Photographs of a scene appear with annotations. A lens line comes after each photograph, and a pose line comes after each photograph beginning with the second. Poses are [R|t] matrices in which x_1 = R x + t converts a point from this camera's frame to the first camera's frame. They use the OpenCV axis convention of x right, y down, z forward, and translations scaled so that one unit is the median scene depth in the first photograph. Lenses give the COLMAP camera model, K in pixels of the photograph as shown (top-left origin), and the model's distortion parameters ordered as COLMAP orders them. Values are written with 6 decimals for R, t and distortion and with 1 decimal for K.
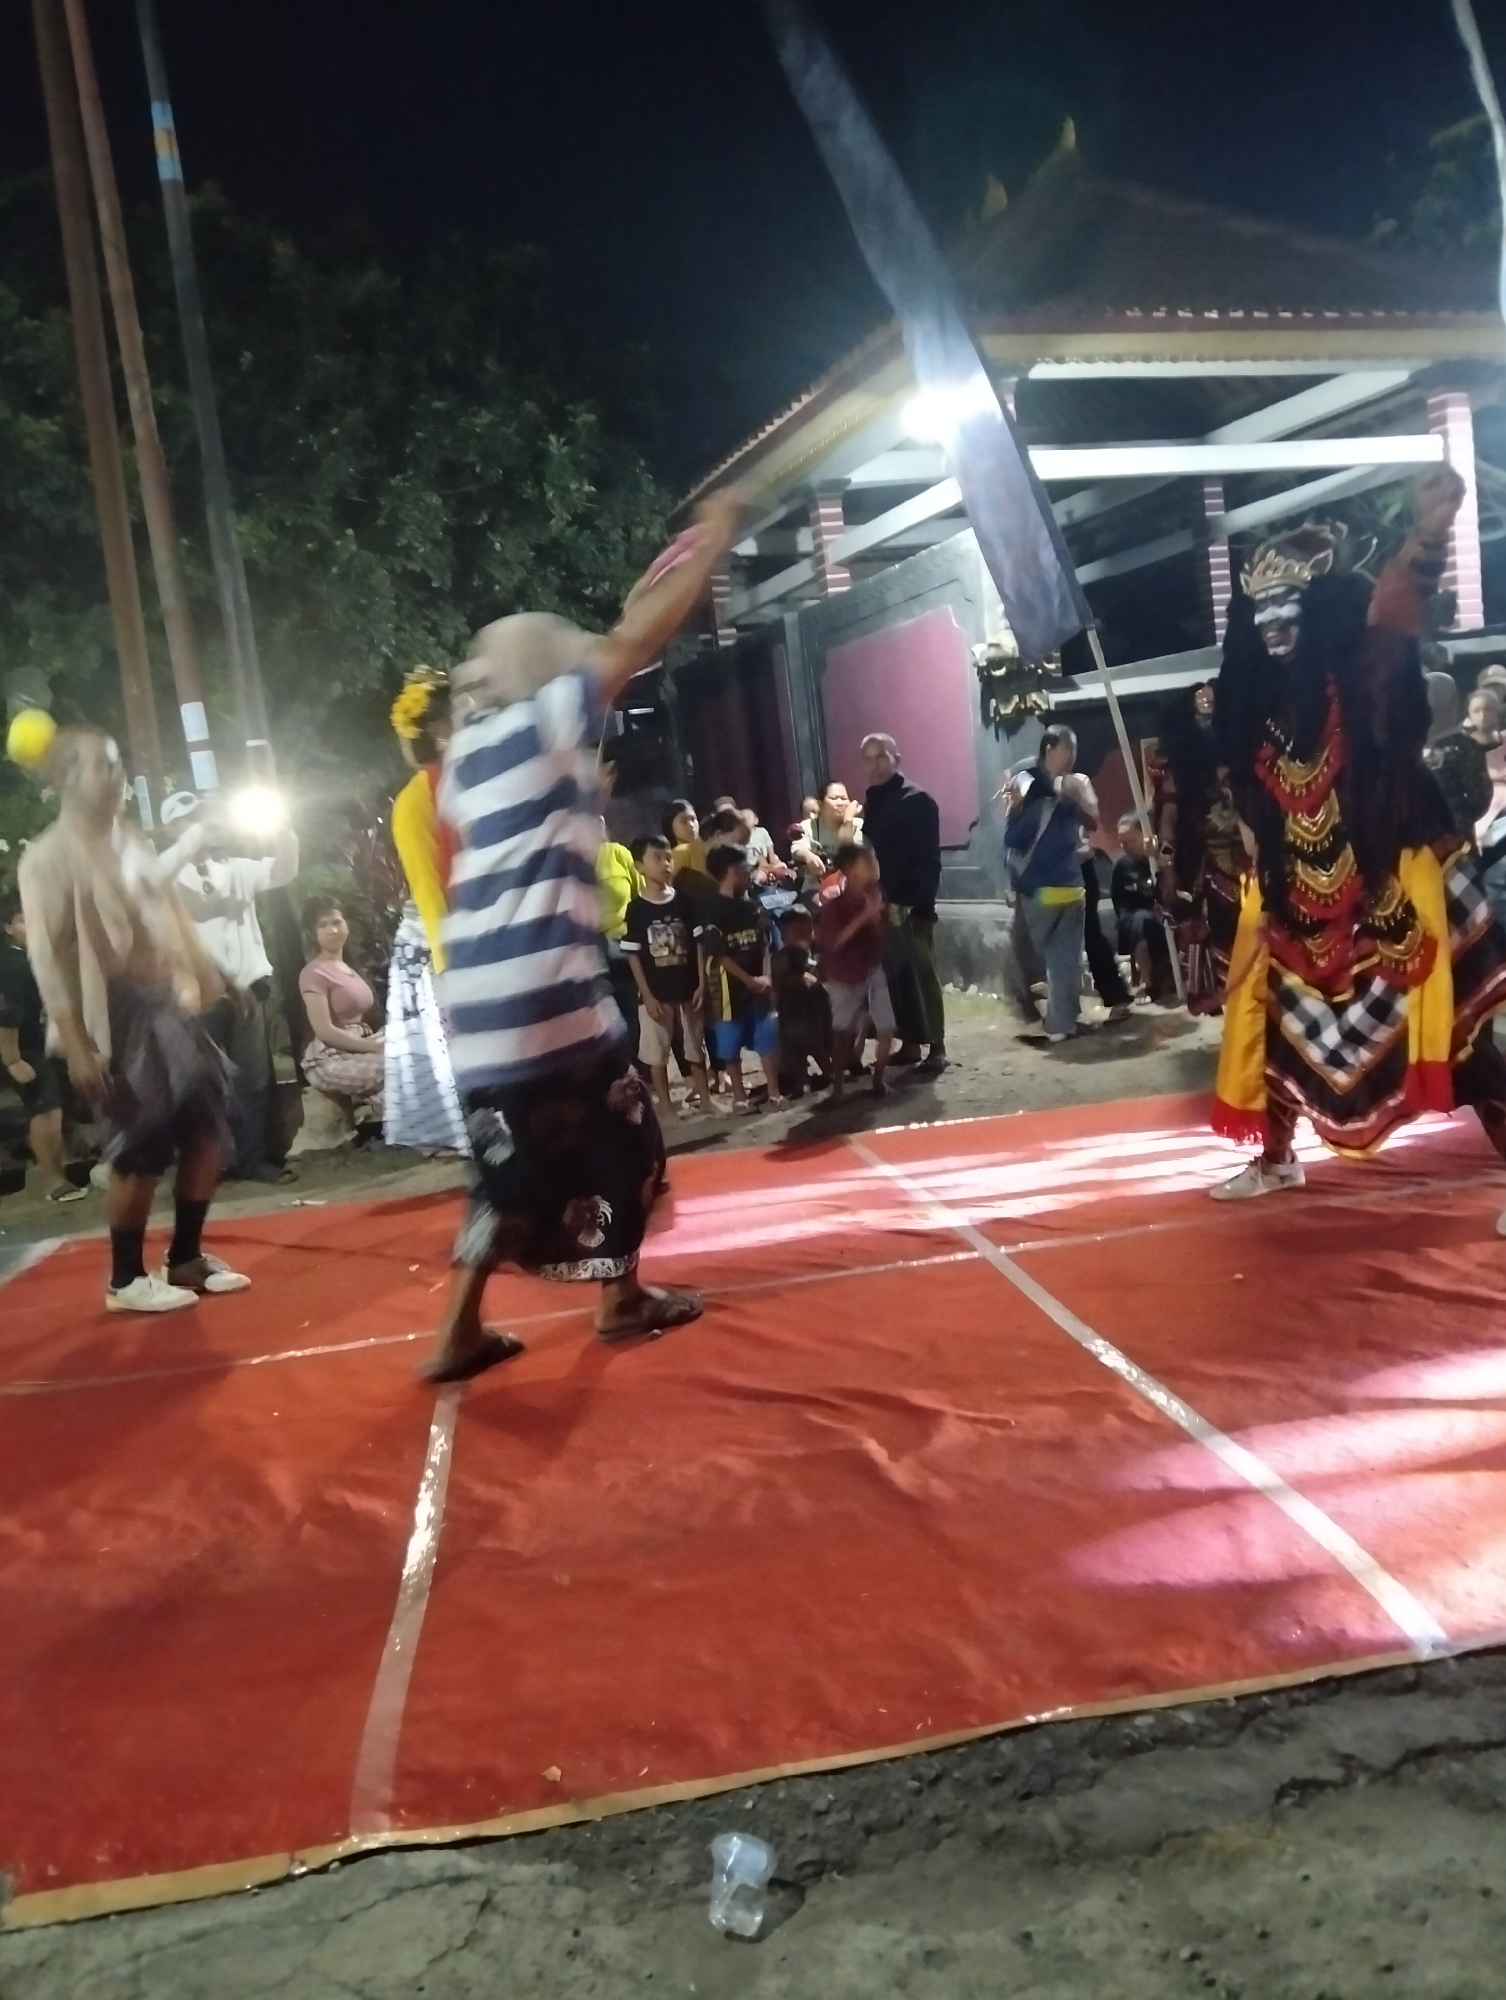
lens RADIAL K [[1616.3, 0, 744.7], [0, 1616.3, 1015.4], [0, 0, 1]] dist [0.037043, -0.083885]
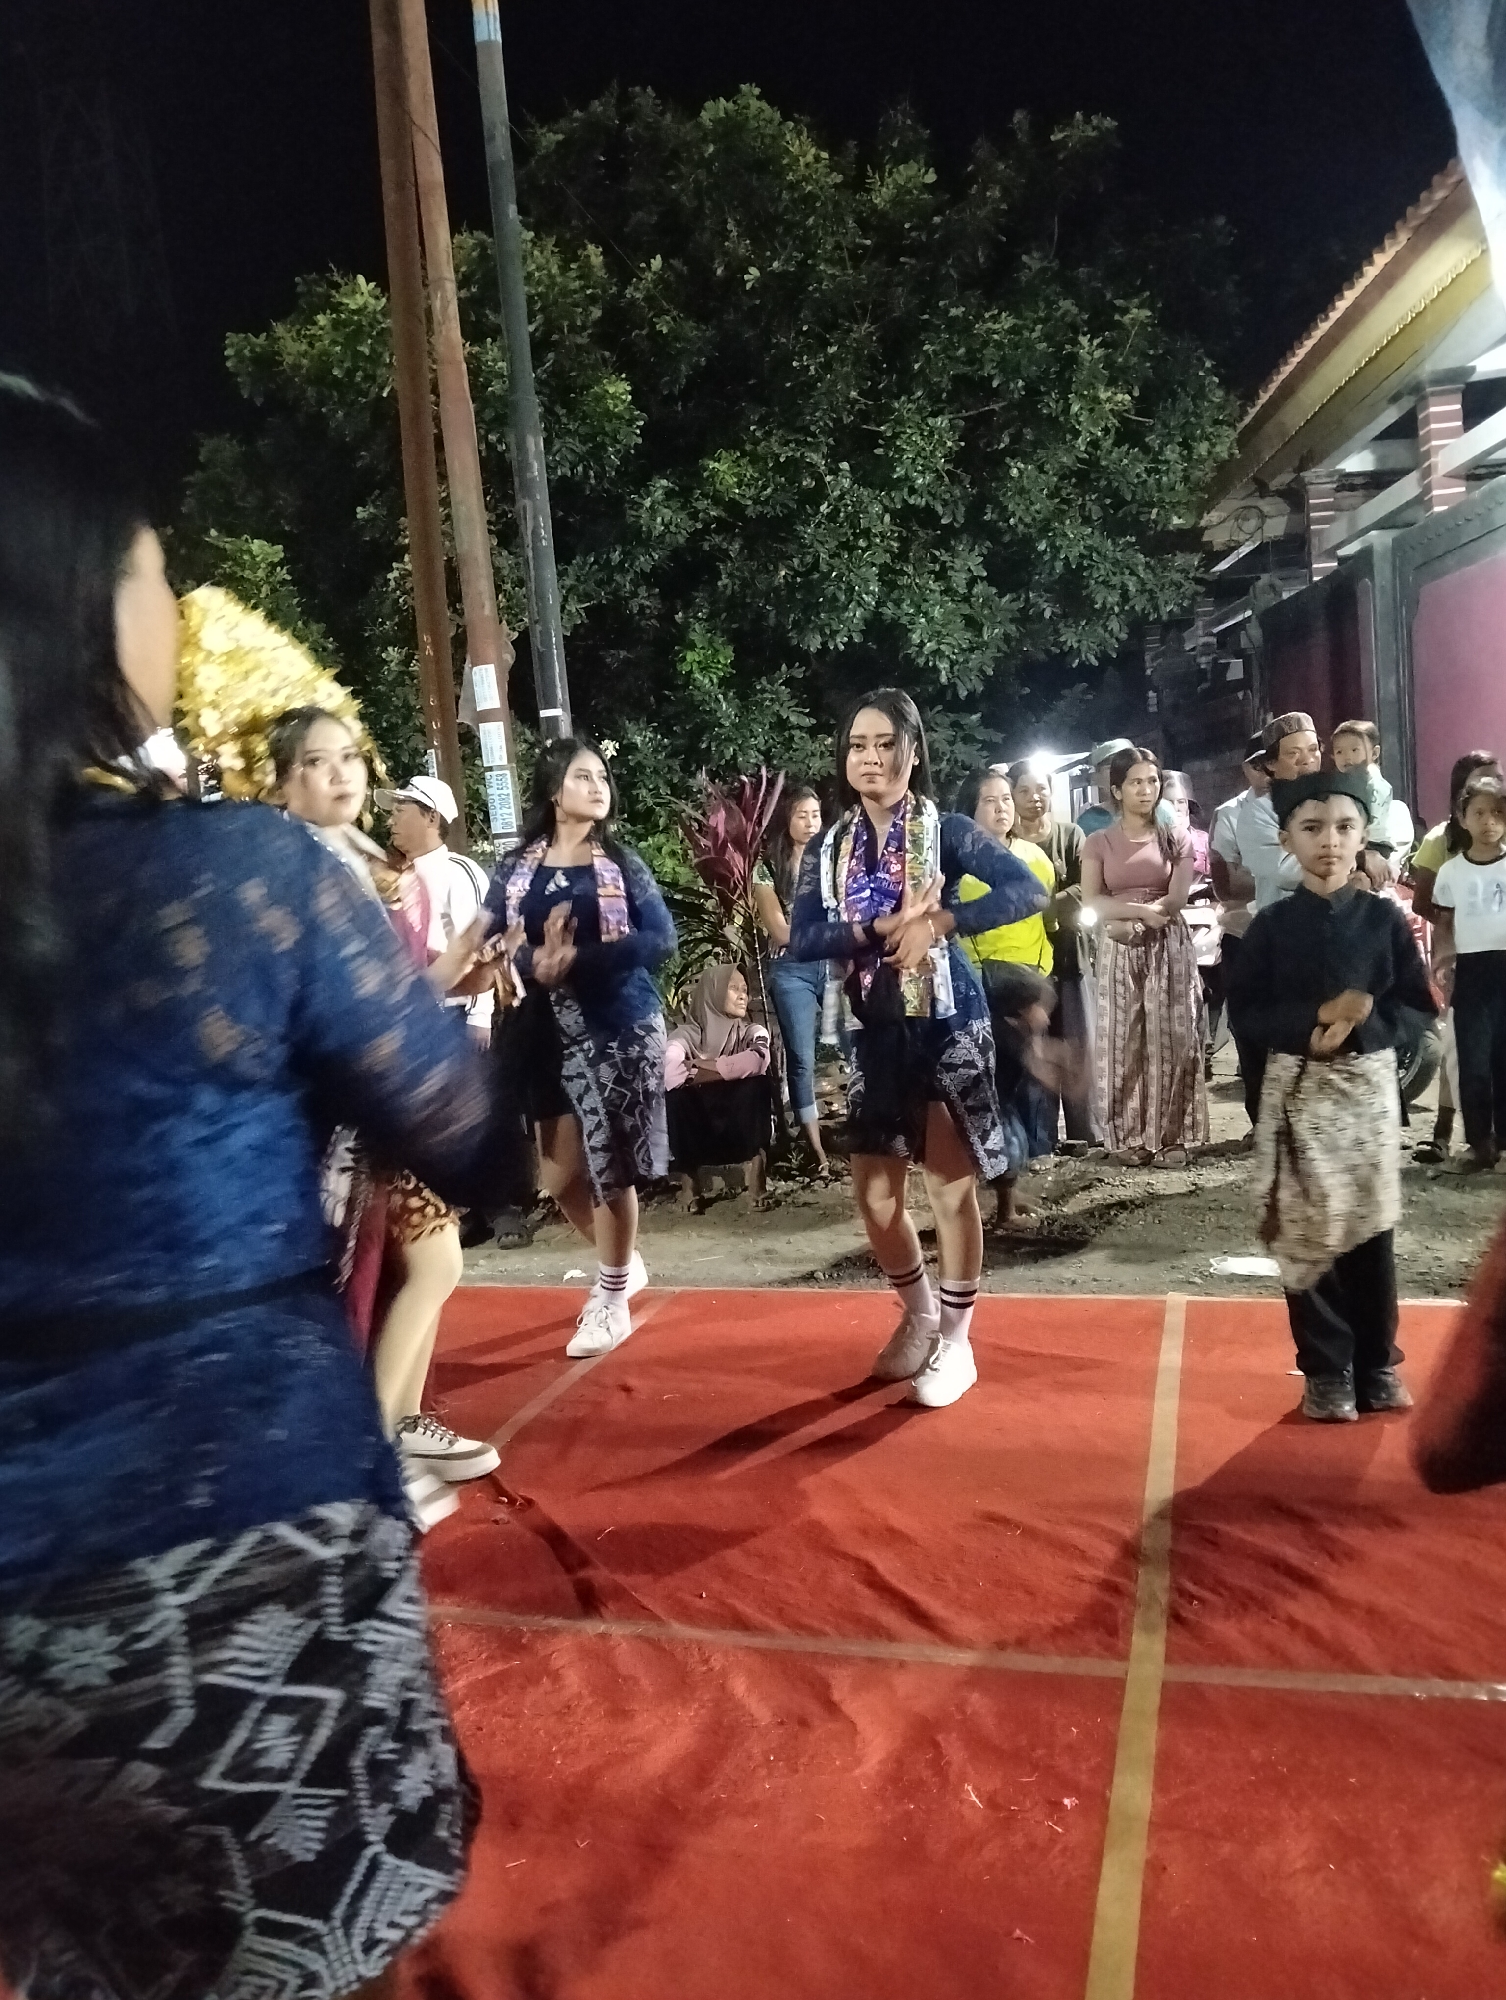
lens RADIAL K [[1616.3, 0, 774.7], [0, 1616.3, 1029.0], [0, 0, 1]] dist [0.037043, -0.083885]
pose [[0.927287, 0.079109, -0.365897, 0.071088], [-0.063650, 0.996502, 0.054145, -0.035302], [0.368900, -0.026919, 0.929079, 0.151483]]
